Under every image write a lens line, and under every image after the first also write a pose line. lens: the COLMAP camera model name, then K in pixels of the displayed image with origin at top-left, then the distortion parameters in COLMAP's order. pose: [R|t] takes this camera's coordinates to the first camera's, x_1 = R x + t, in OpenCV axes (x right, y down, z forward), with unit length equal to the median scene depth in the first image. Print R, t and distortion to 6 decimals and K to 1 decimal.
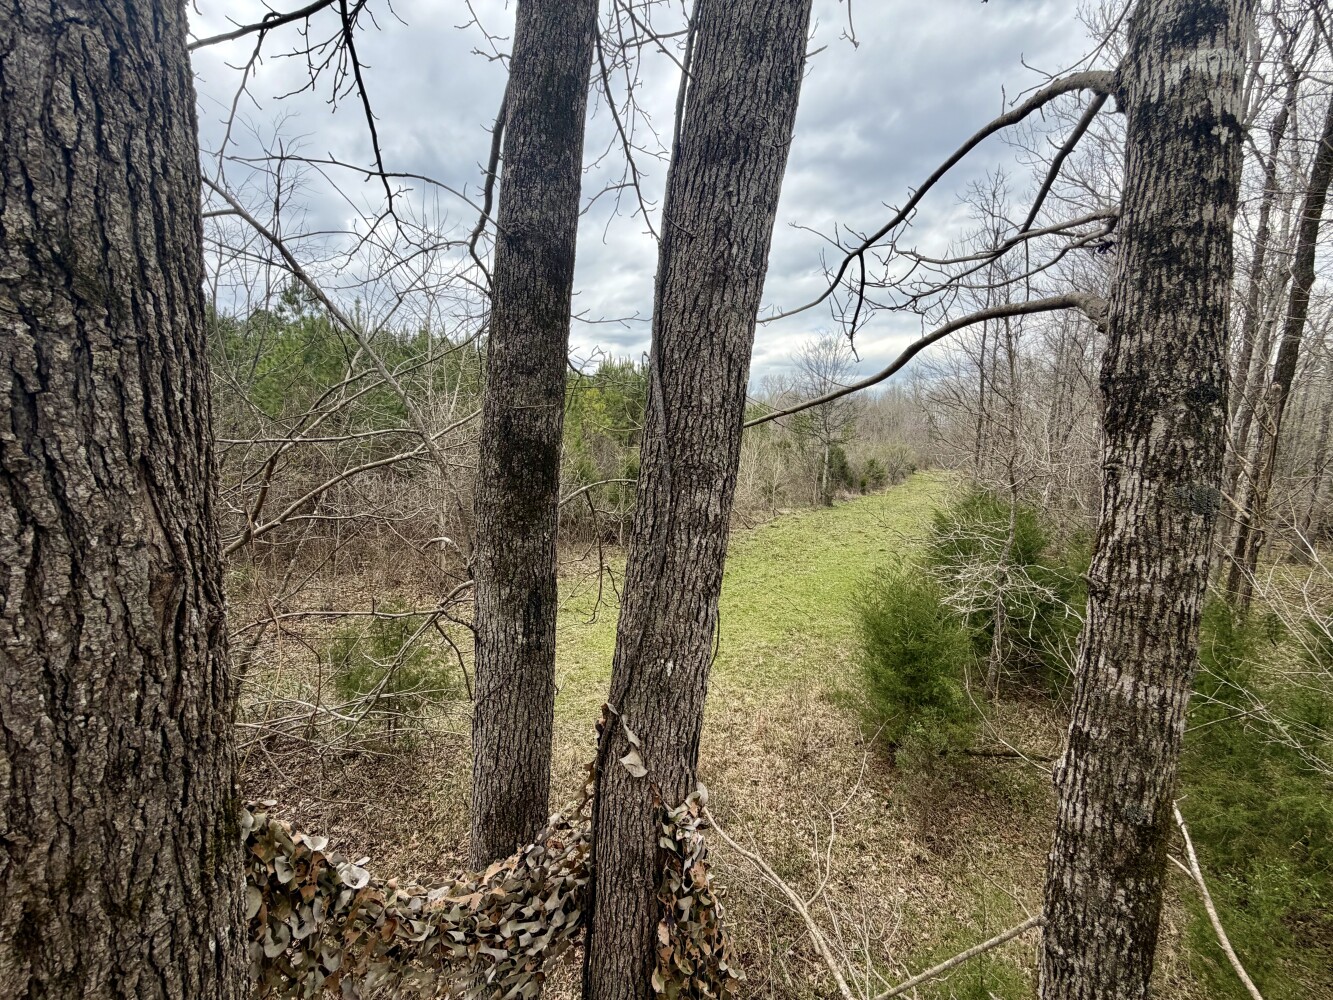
lens RADIAL K [[535.3, 0, 666.5], [0, 535.3, 500.6], [0, 0, 1]] dist [-0.001736, -0.000121]
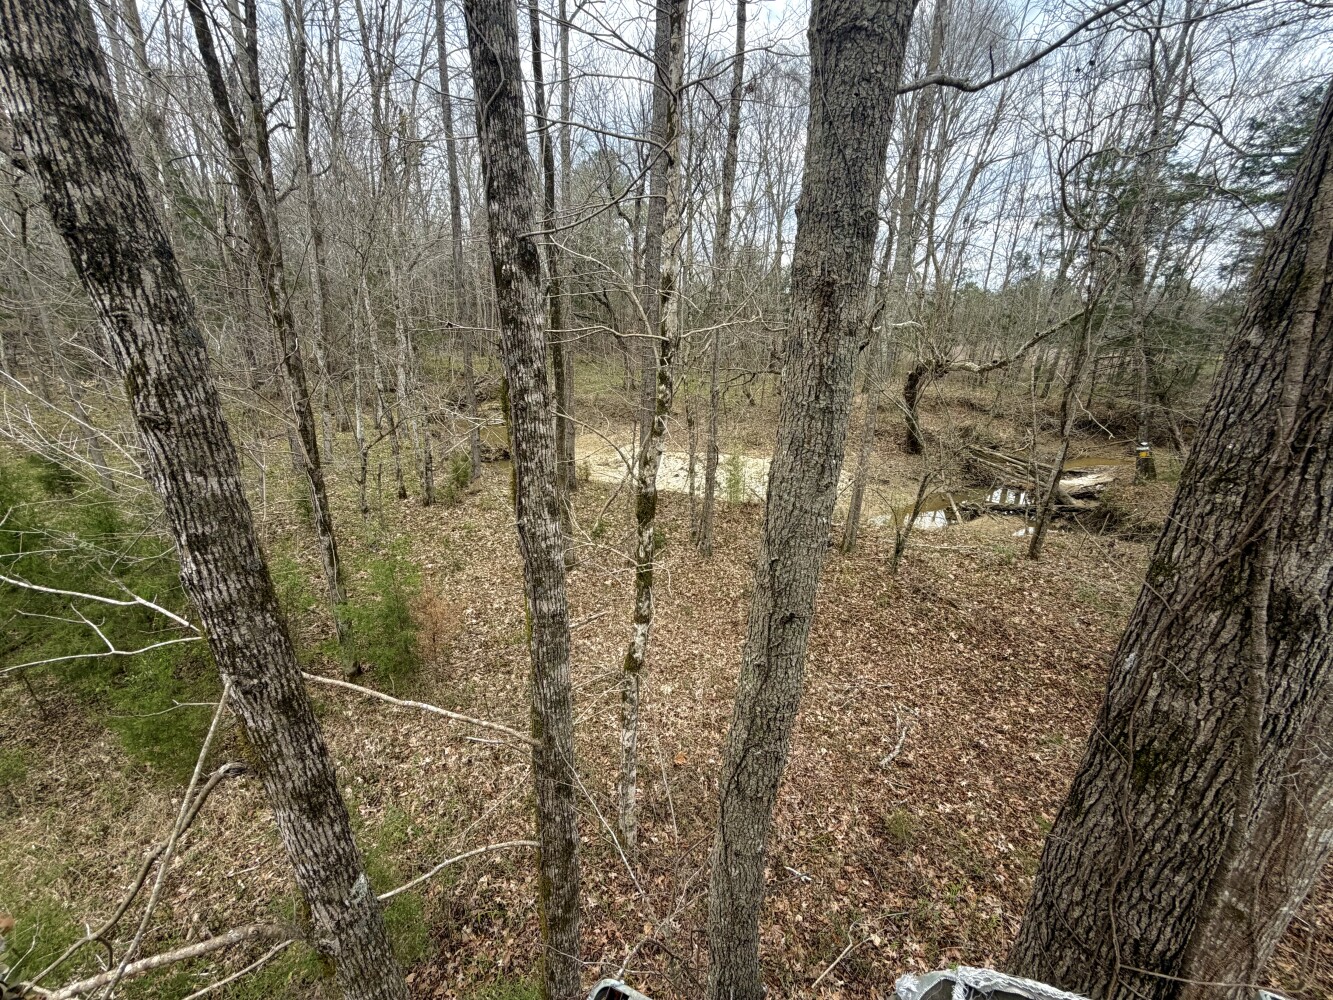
lens RADIAL K [[533.5, 0, 665.7], [0, 533.5, 502.1], [0, 0, 1]] dist [0.000341, 0.000097]
pose [[-0.233008, -0.364194, 0.901704, -0.613403], [0.075129, 0.917714, 0.390074, -0.052271], [-0.969568, 0.158634, -0.186473, 0.148826]]
